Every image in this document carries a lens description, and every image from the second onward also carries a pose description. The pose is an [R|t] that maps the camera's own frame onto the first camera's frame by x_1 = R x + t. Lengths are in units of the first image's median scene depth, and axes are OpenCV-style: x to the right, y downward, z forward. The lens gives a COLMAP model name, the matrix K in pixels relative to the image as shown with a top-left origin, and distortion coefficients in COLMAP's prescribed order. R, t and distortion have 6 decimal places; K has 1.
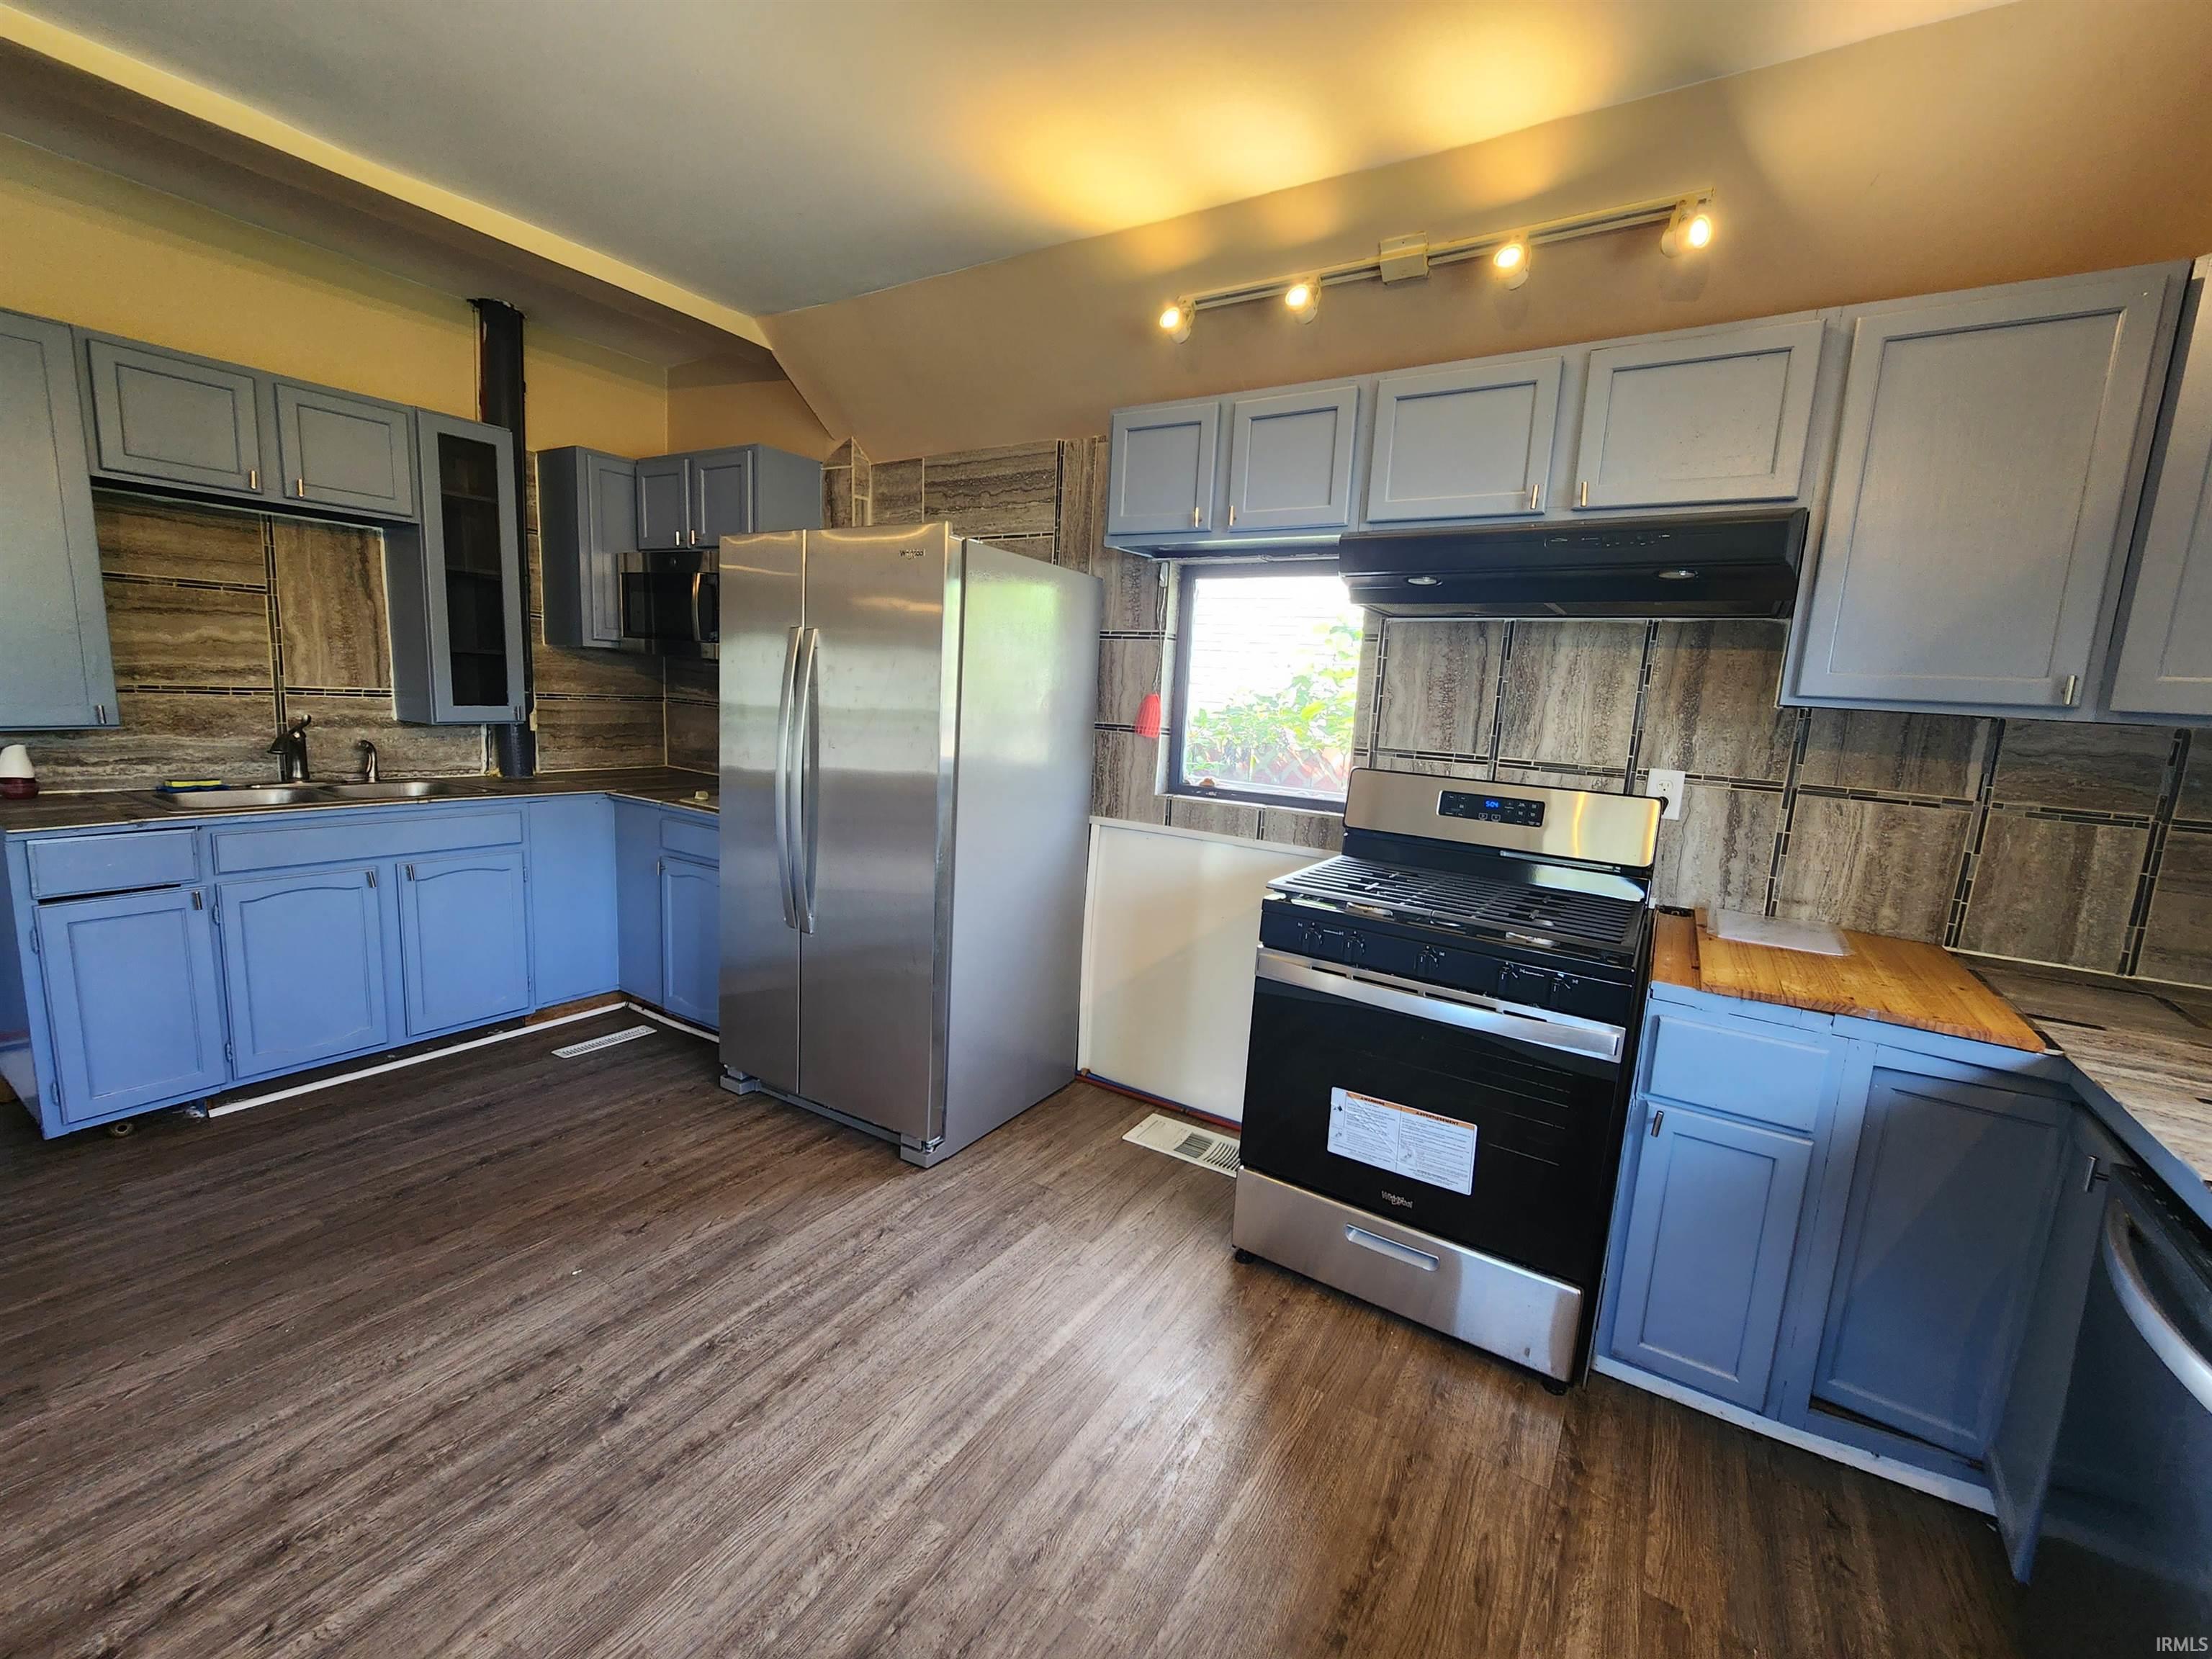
lens RADIAL K [[908.0, 0, 1119.3], [0, 908.0, 818.8], [0, 0, 1]] dist [0.000667, 0.000646]
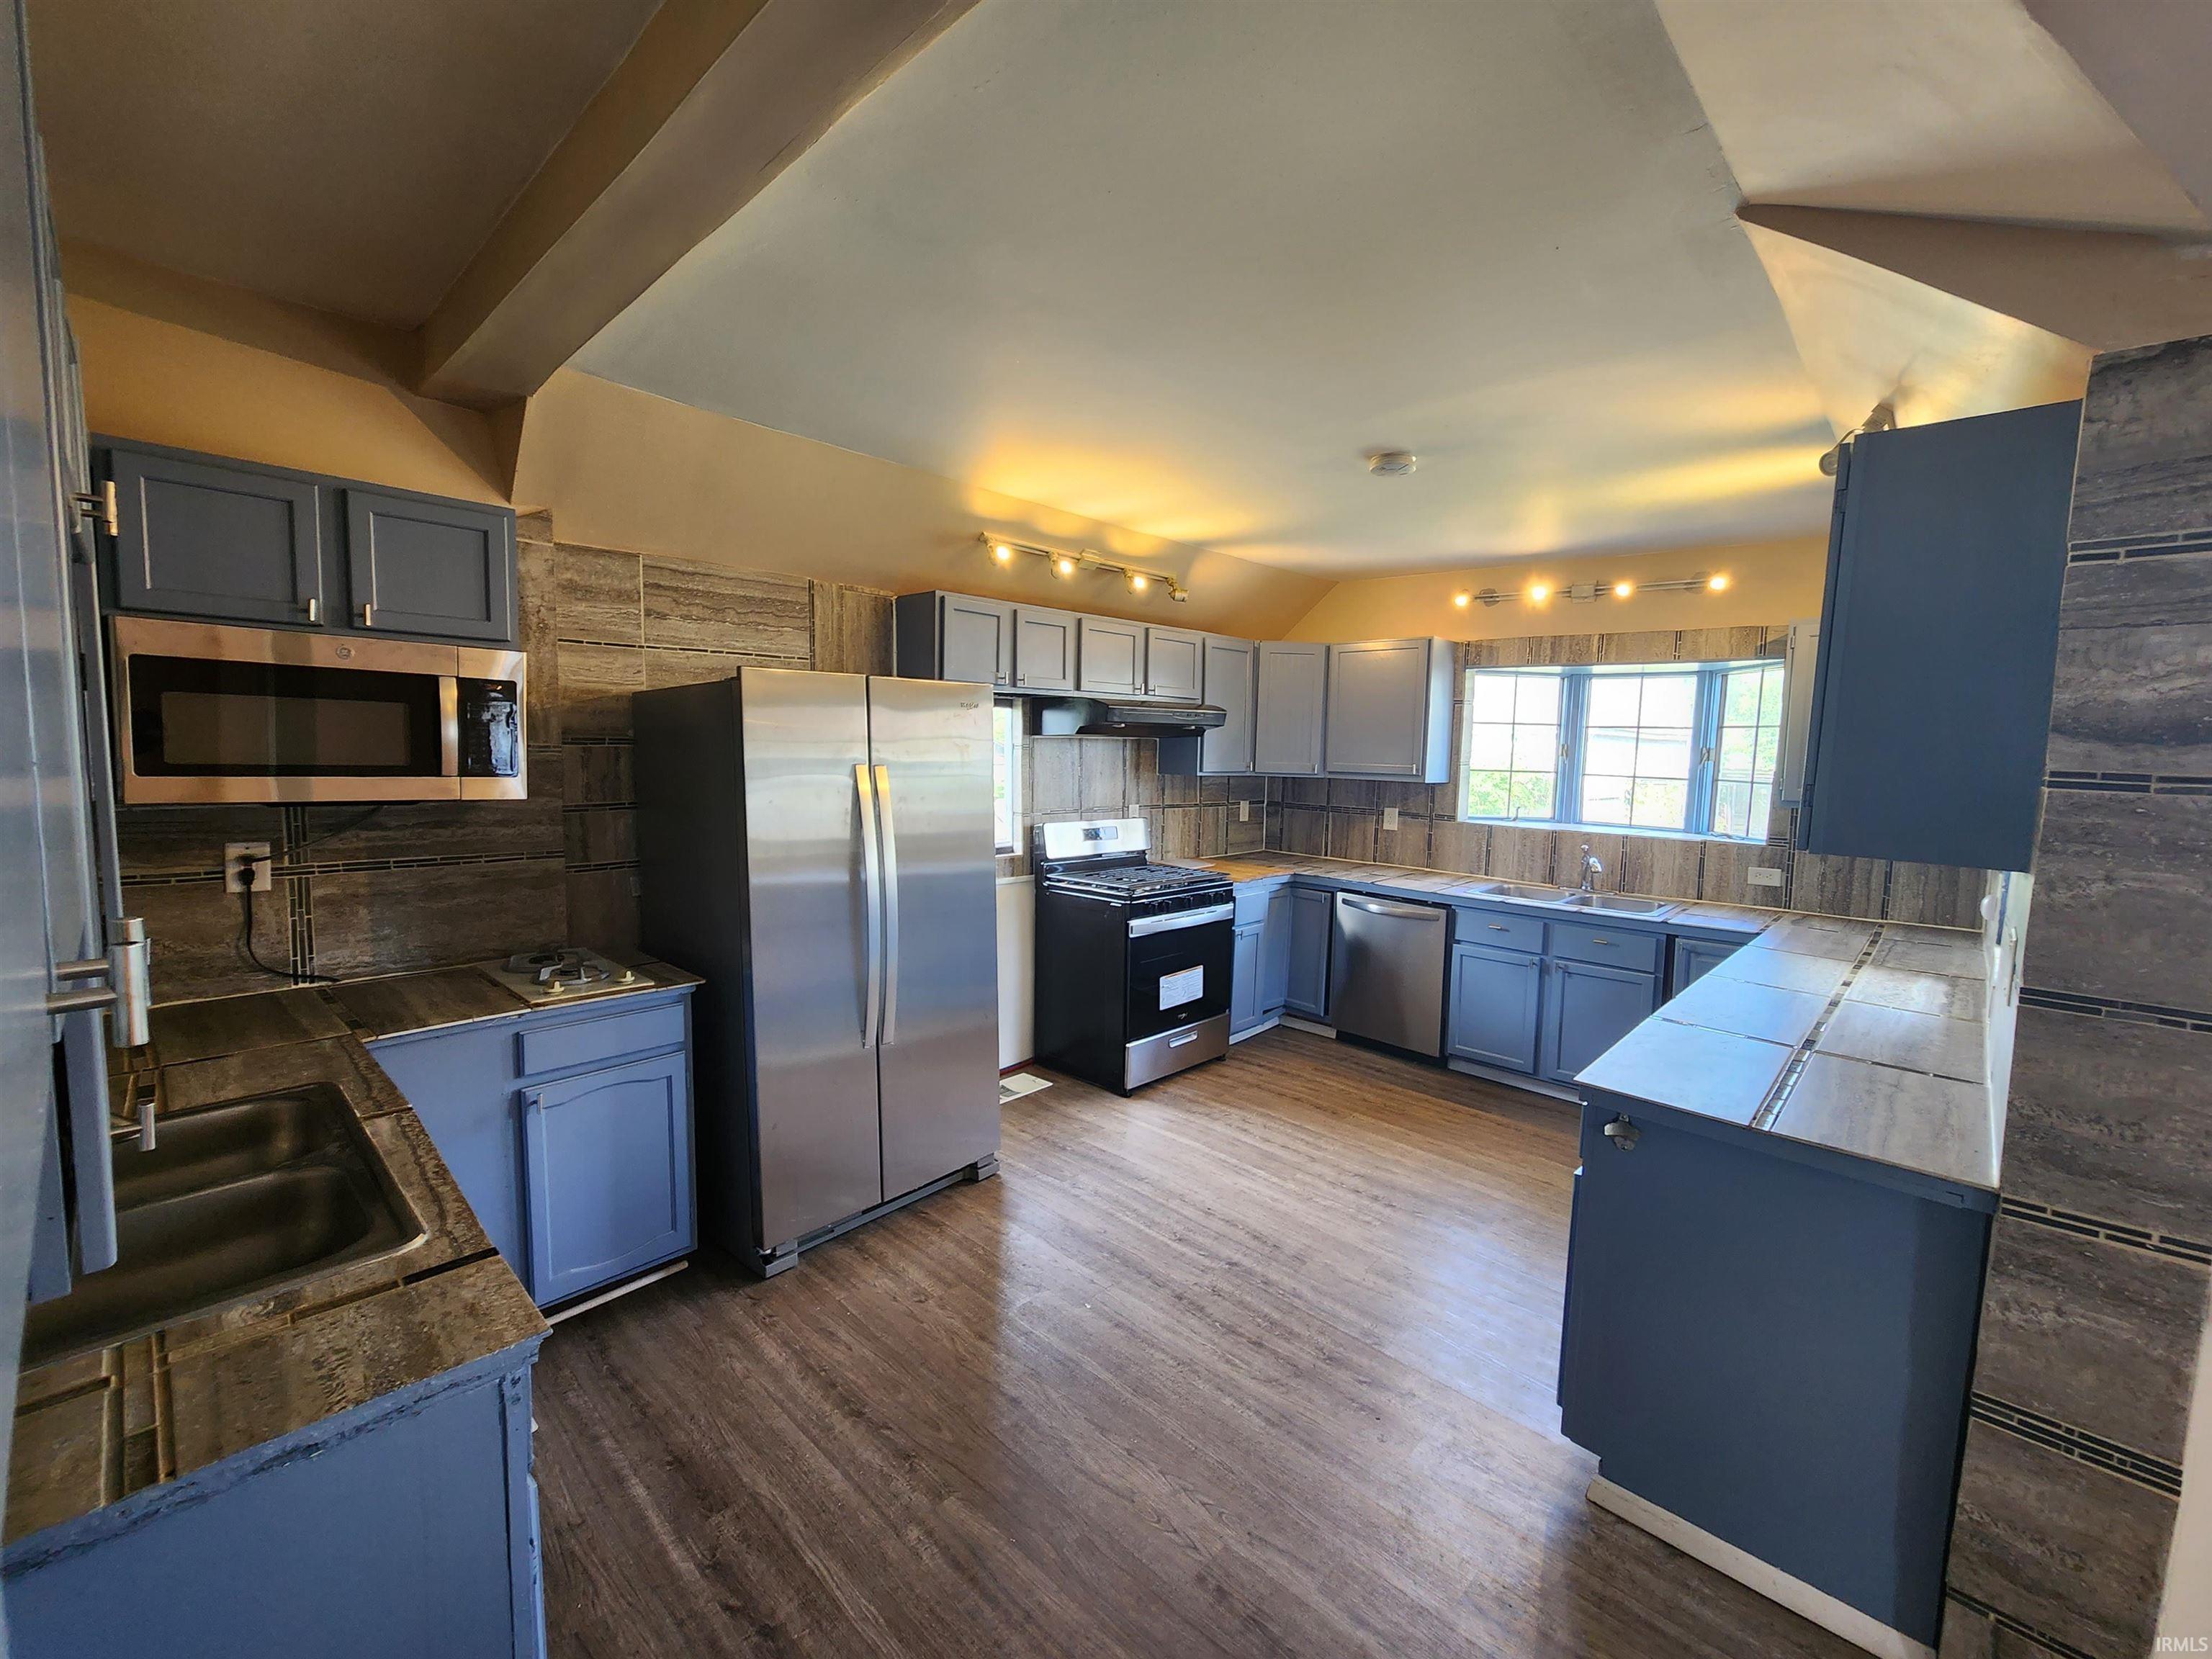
lens RADIAL K [[908.0, 0, 1119.3], [0, 908.0, 818.8], [0, 0, 1]] dist [0.000667, 0.000646]
pose [[0.189762, -0.124824, 0.973863, -1.638148], [0.141220, 0.985042, 0.098739, -0.253999], [-0.971621, 0.118792, 0.204551, 0.606546]]
